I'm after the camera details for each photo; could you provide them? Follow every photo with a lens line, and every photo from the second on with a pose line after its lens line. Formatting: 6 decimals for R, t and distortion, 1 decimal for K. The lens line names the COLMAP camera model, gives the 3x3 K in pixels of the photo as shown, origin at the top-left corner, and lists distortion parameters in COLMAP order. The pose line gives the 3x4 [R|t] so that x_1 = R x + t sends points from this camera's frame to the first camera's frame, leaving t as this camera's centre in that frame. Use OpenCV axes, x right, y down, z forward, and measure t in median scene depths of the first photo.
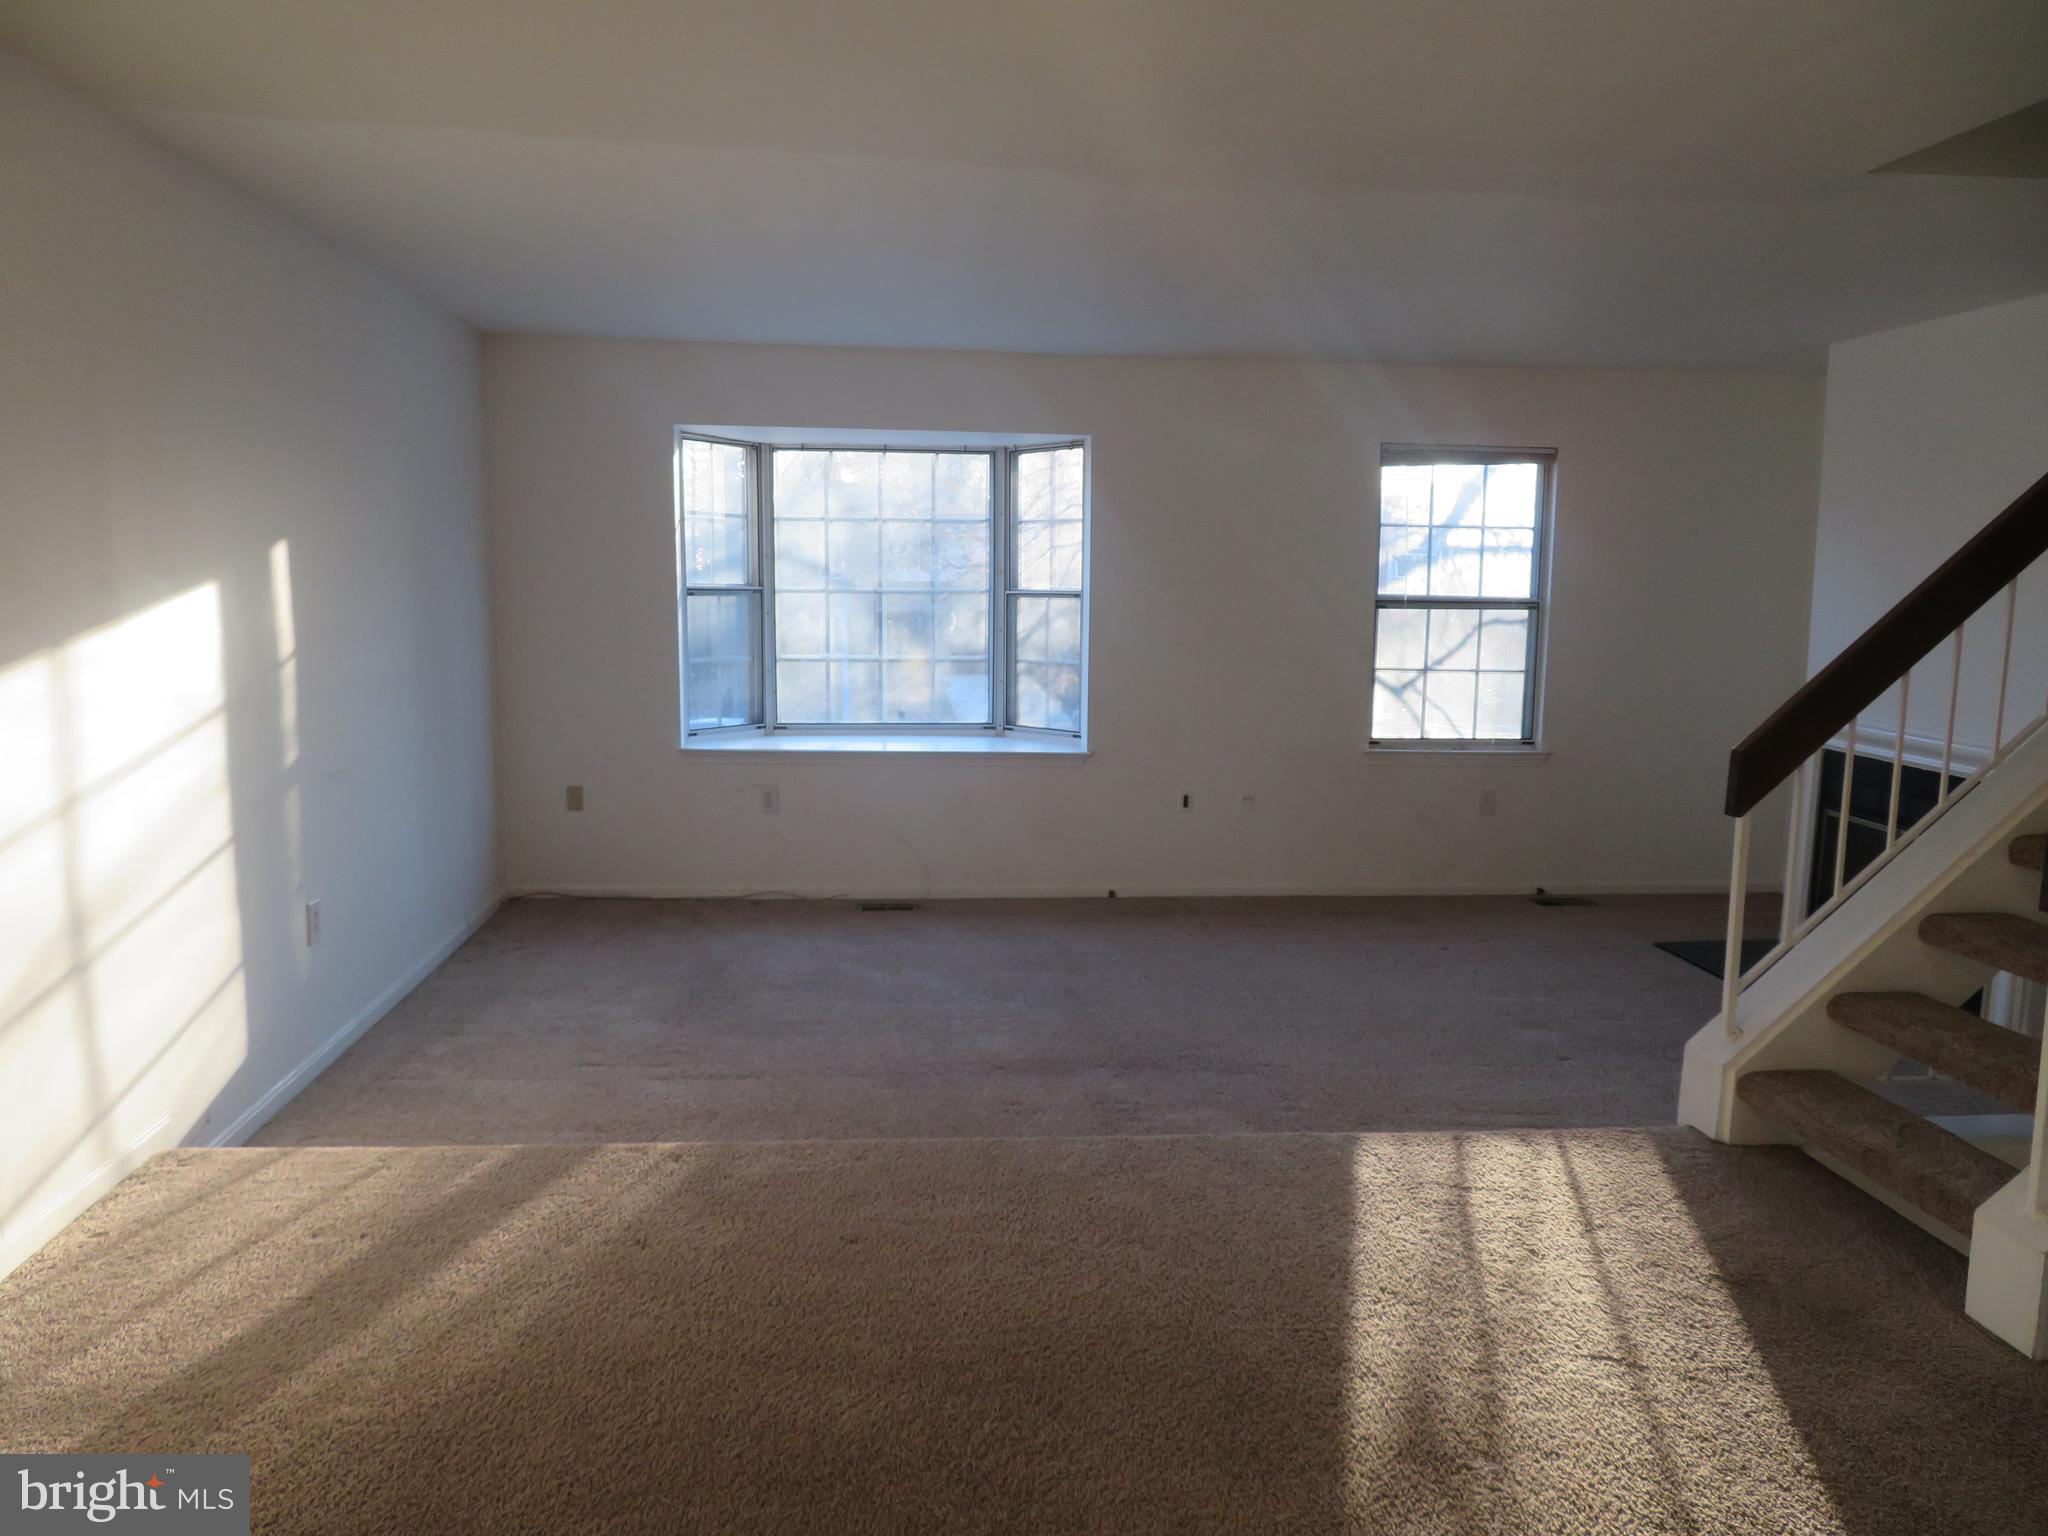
lens RADIAL K [[1497.2, 0, 994.5], [0, 1497.2, 767.1], [0, 0, 1]] dist [0.005186, 0.004168]
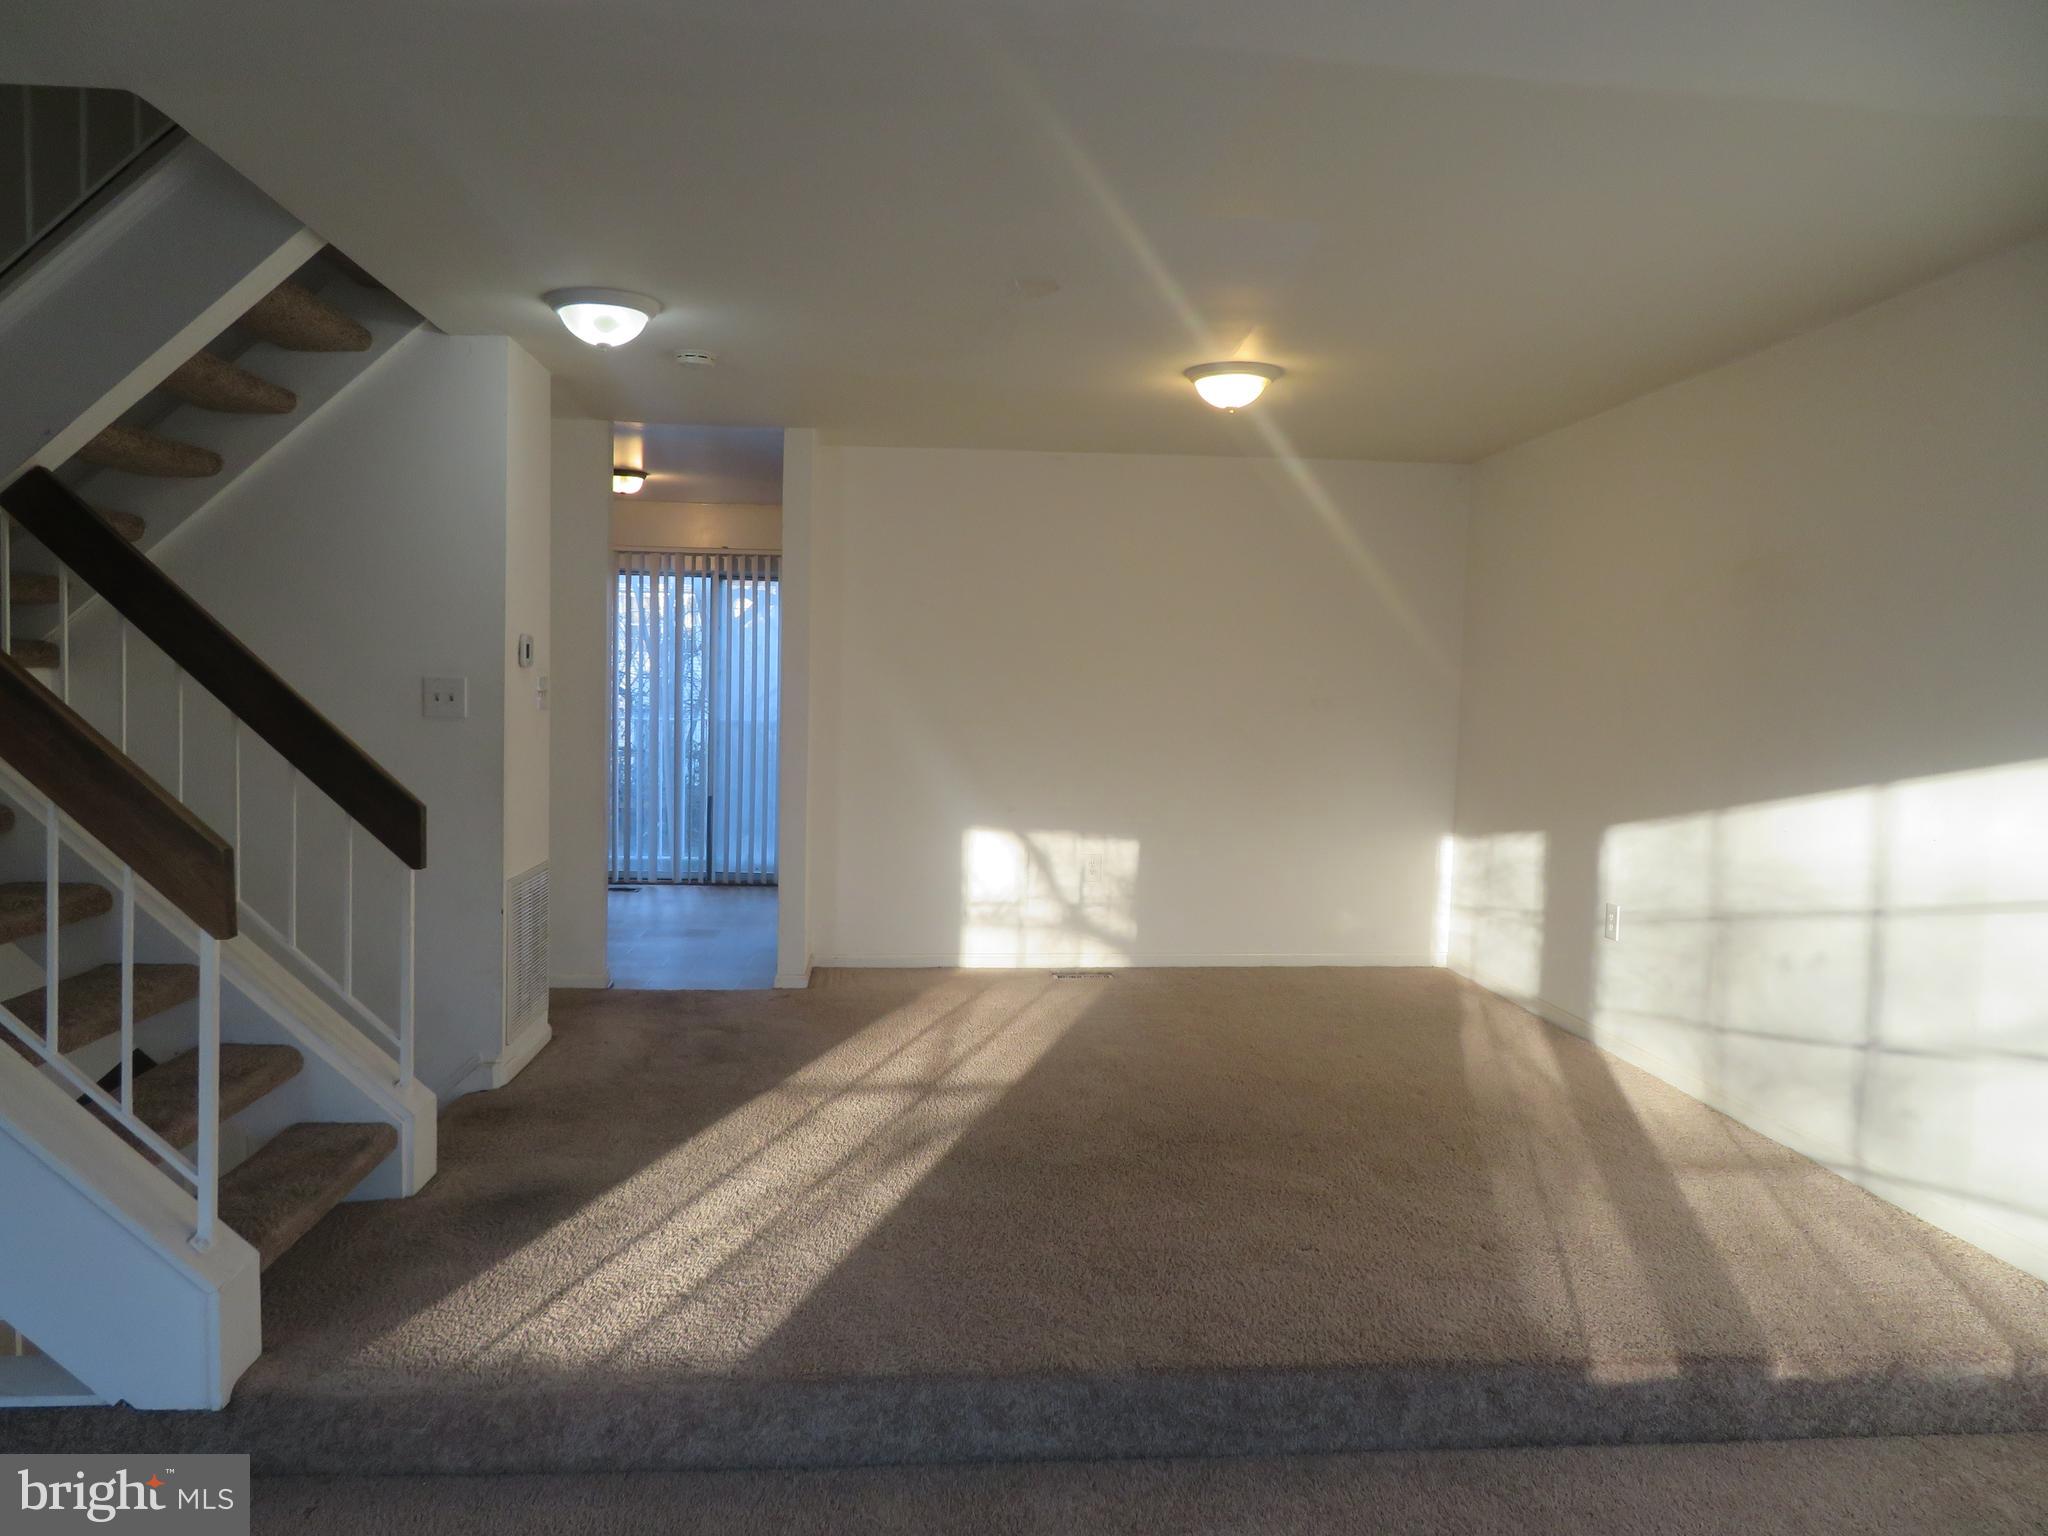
lens RADIAL K [[1475.3, 0, 1024.0], [0, 1475.3, 768.0], [0, 0, 1]] dist [-0.004711, -0.002335]
pose [[-0.999320, -0.036874, -0.000068, 0.056438], [-0.036185, 0.980291, 0.194218, -0.107910], [-0.007095, 0.194088, -0.980958, 0.889183]]
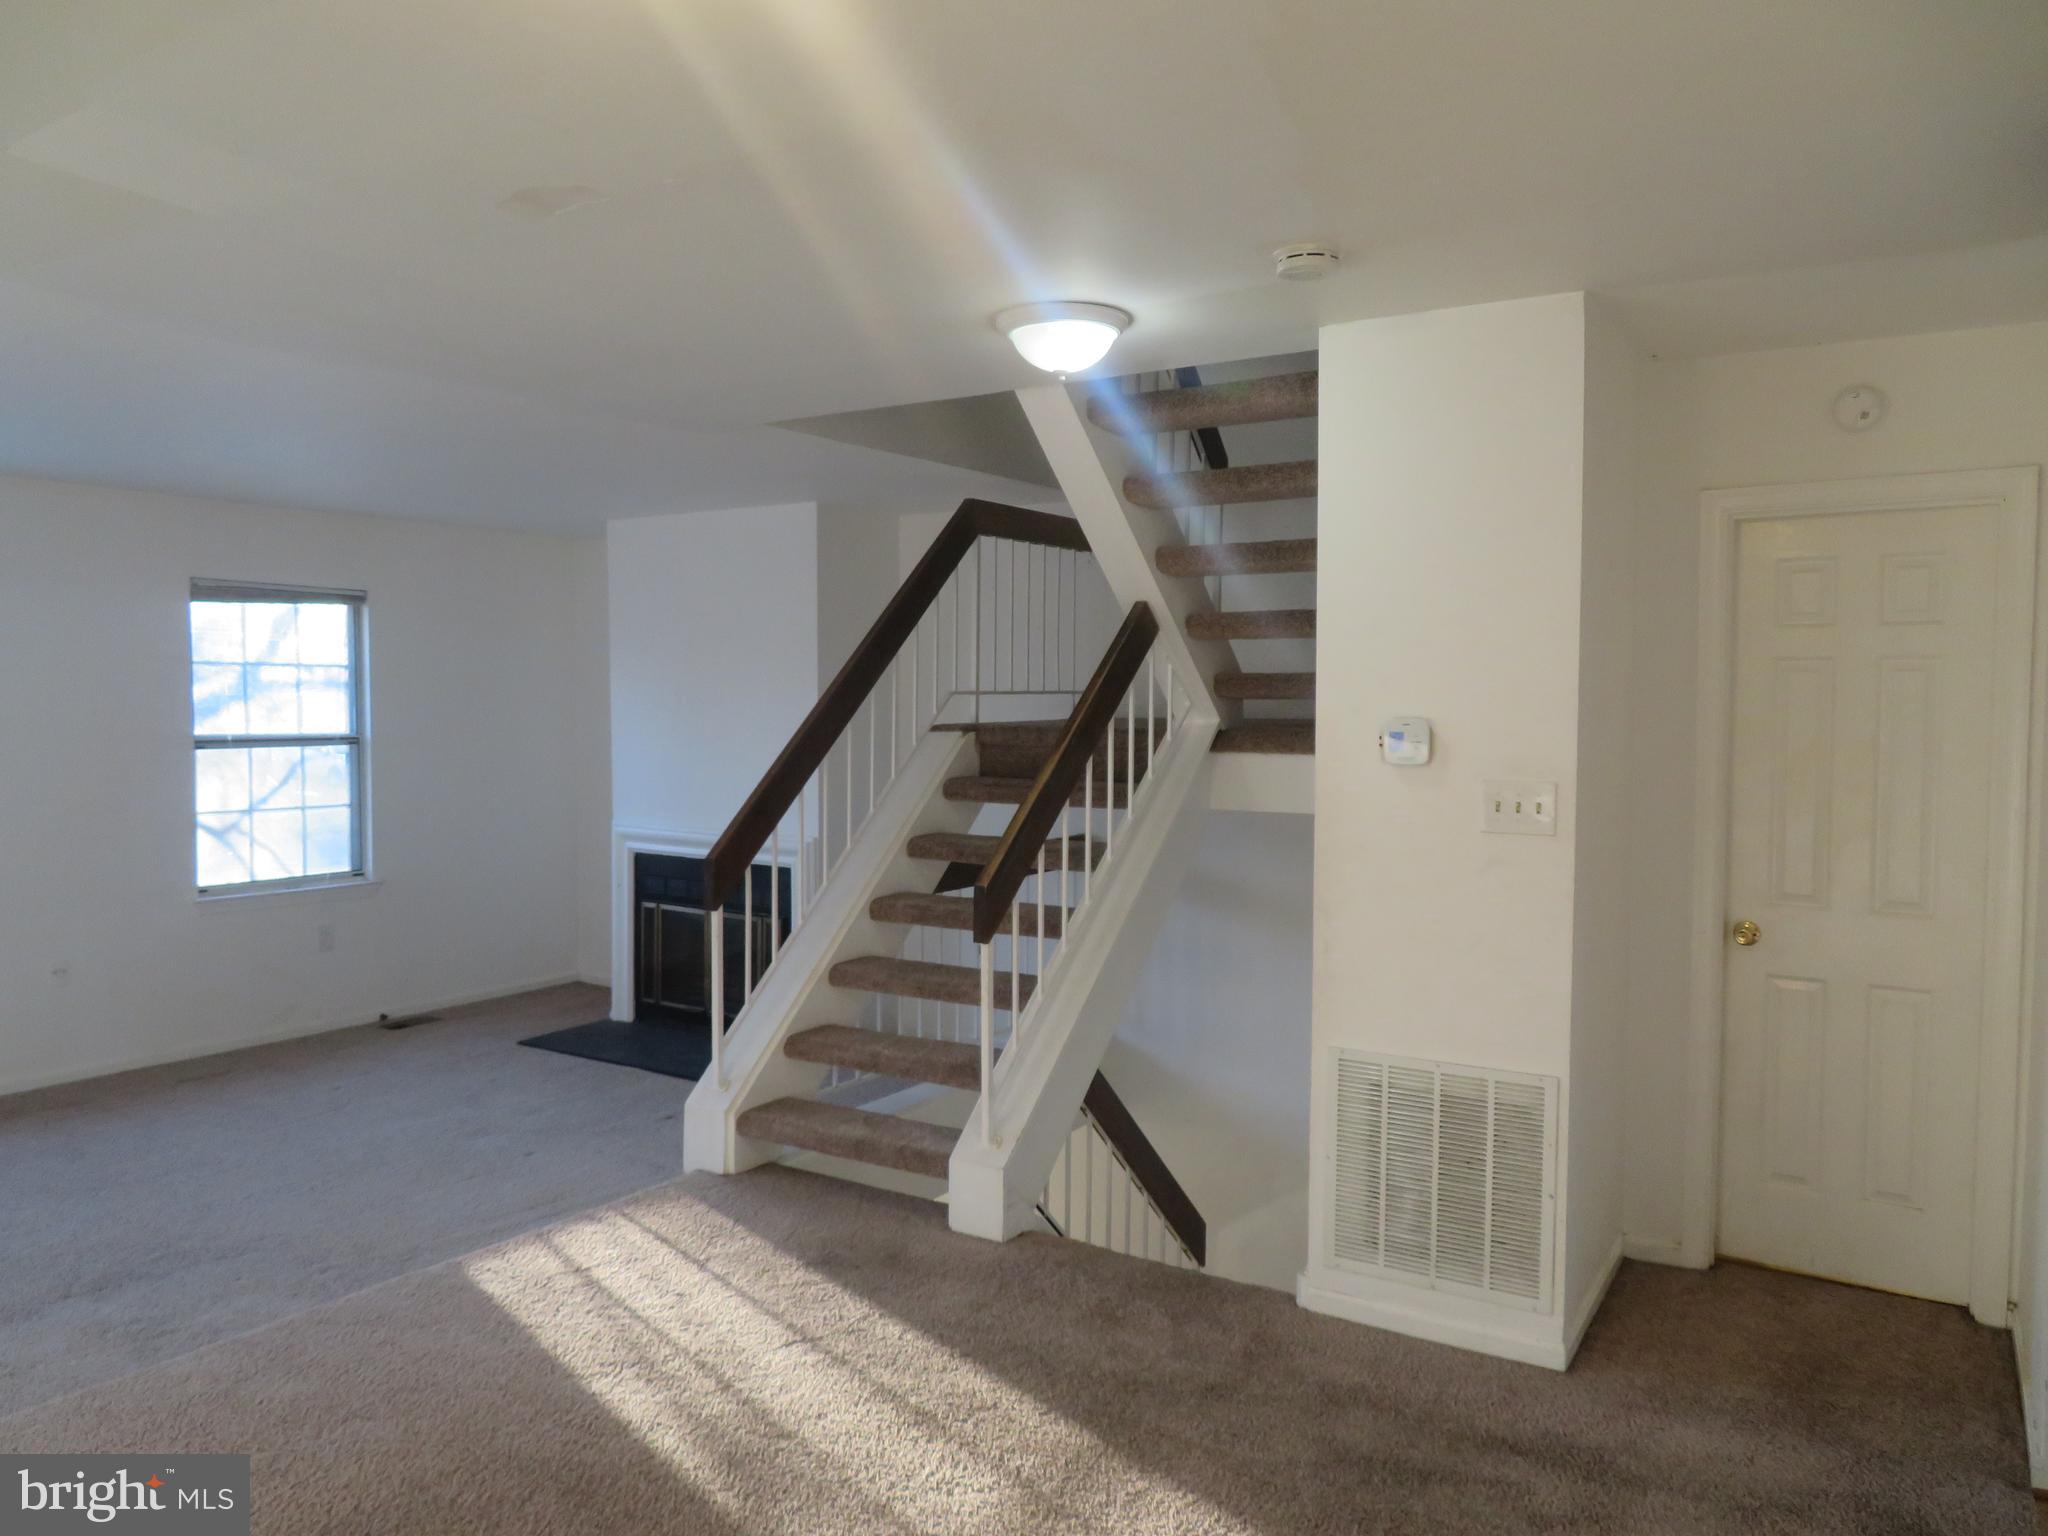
lens RADIAL K [[1508.5, 0, 1024.8], [0, 1508.5, 755.9], [0, 0, 1]] dist [-0.000619, -0.002518]
pose [[0.615396, -0.044732, 0.786948, -0.172578], [0.111426, 0.993299, -0.030673, -0.014356], [-0.780302, 0.106563, 0.616257, 0.003968]]
